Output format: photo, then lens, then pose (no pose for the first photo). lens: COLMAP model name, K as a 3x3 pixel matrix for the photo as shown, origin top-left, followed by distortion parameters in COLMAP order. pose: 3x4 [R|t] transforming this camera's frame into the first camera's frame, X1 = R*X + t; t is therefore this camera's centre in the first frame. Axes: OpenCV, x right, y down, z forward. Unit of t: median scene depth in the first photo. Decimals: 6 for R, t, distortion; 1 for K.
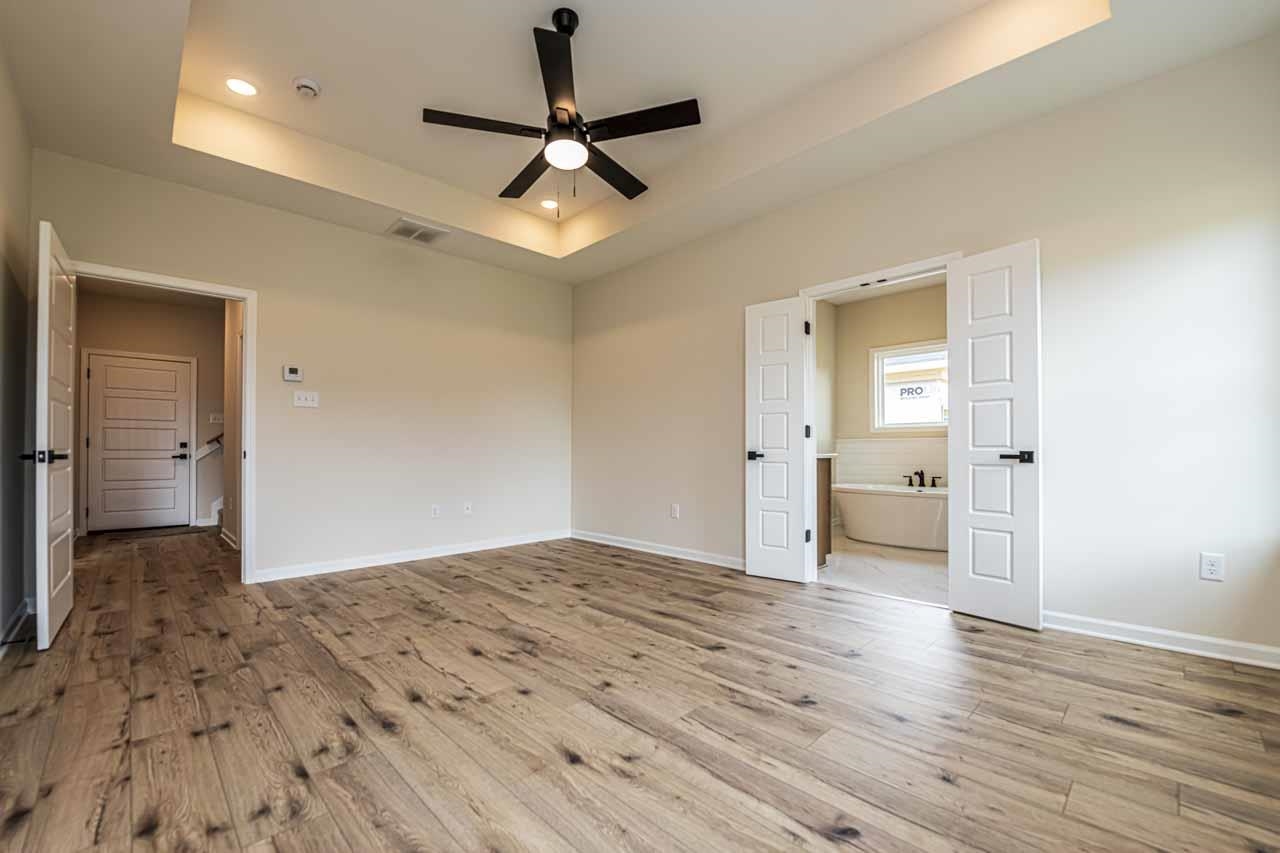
lens RADIAL K [[545.1, 0, 650.9], [0, 545.1, 446.3], [0, 0, 1]] dist [-0.009974, -0.000368]
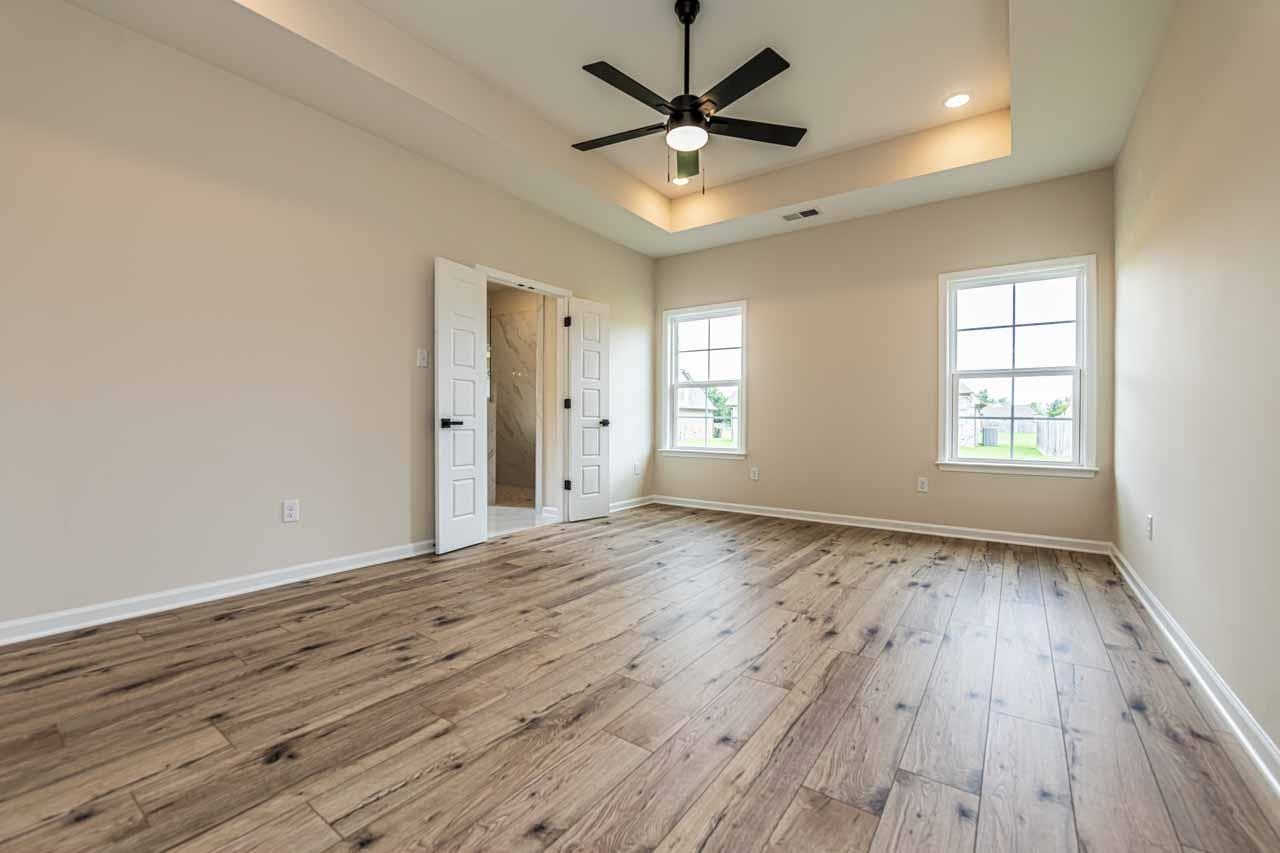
lens RADIAL K [[545.1, 0, 642.3], [0, 545.1, 425.9], [0, 0, 1]] dist [-0.009974, -0.000368]
pose [[-0.198883, -0.008344, 0.979988, -0.914082], [-0.012964, 0.999899, 0.005883, 0.014096], [-0.979937, -0.011534, -0.198971, 1.004664]]
